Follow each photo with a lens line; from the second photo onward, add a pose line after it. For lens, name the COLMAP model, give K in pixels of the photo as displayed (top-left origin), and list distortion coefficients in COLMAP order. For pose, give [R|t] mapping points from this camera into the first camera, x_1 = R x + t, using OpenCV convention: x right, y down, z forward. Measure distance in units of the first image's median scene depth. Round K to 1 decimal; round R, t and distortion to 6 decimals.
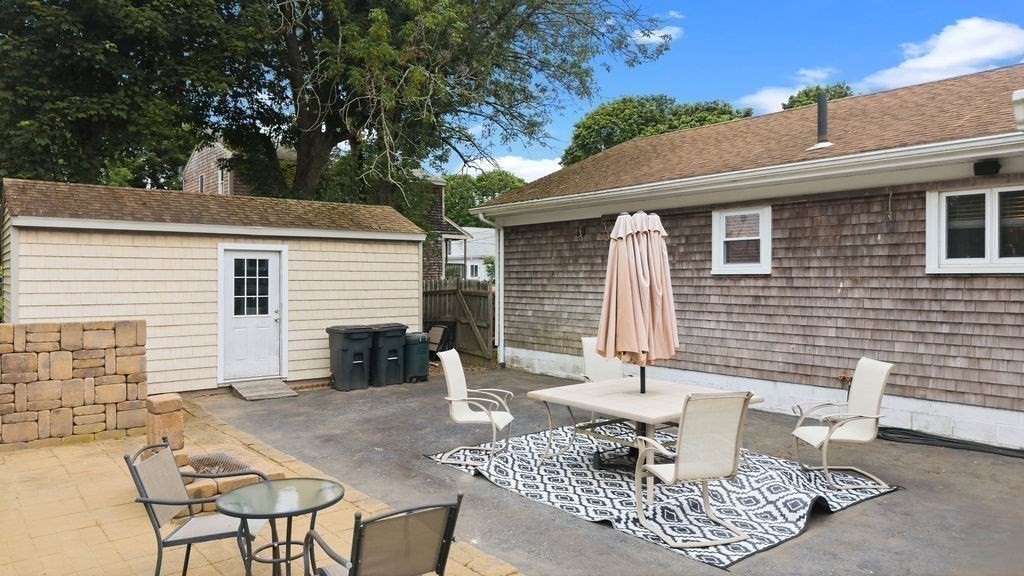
lens RADIAL K [[673.6, 0, 512.0], [0, 673.6, 288.0], [0, 0, 1]] dist [0.042062, -0.070550]
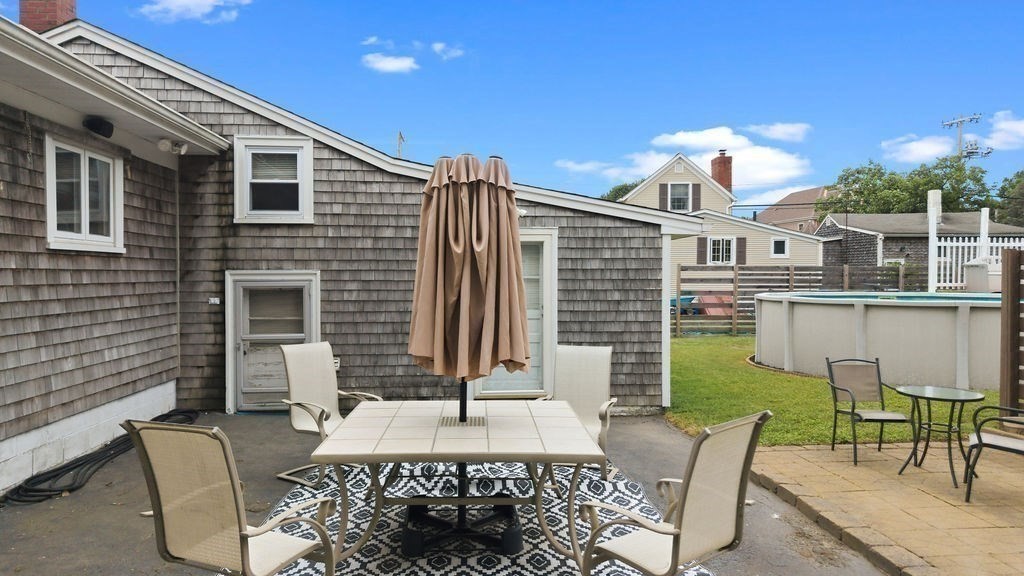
lens RADIAL K [[673.6, 0, 512.0], [0, 673.6, 288.0], [0, 0, 1]] dist [0.042062, -0.070550]
pose [[-0.807705, -0.014195, 0.589416, -0.171896], [0.007912, 0.999359, 0.034910, -0.000698], [-0.589534, 0.032860, -0.807075, 1.084854]]
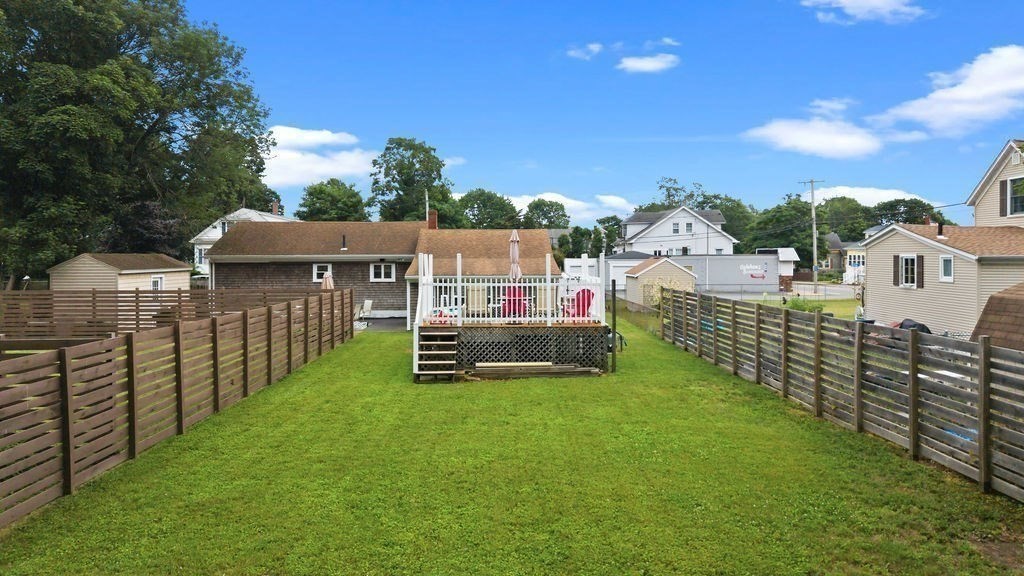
lens RADIAL K [[673.6, 0, 512.0], [0, 673.6, 288.0], [0, 0, 1]] dist [0.042062, -0.070550]
pose [[0.611436, -0.036680, 0.790443, -1.952551], [0.016994, 0.999303, 0.033227, -0.094560], [-0.791111, -0.006883, 0.611633, -2.056929]]
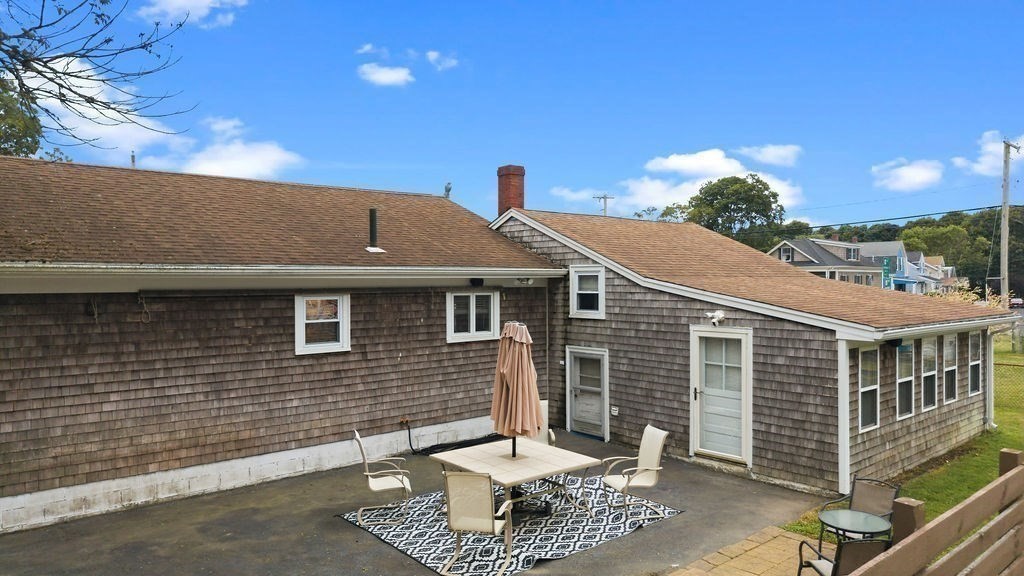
lens RADIAL K [[673.6, 0, 512.0], [0, 673.6, 288.0], [0, 0, 1]] dist [0.042062, -0.070550]
pose [[-0.013569, -0.011590, 0.999841, -0.821649], [0.020282, 0.999724, 0.011864, -0.140722], [-0.999702, 0.020440, -0.013330, 0.728930]]
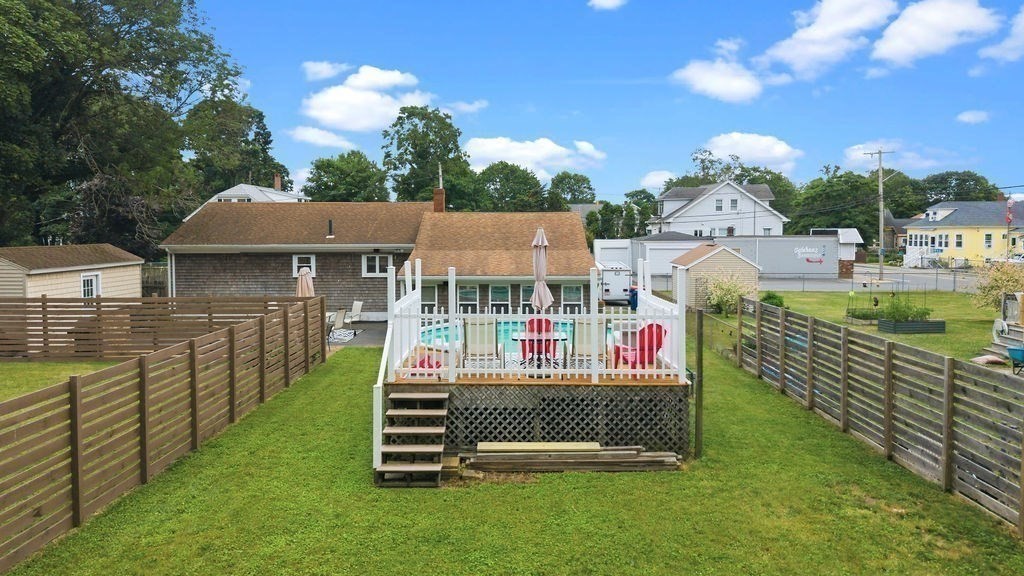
lens RADIAL K [[673.6, 0, 512.0], [0, 673.6, 288.0], [0, 0, 1]] dist [0.042062, -0.070550]
pose [[0.638938, -0.065308, 0.766481, -1.390868], [0.015574, 0.997284, 0.071990, -0.177826], [-0.769101, -0.034060, 0.638219, -1.623671]]
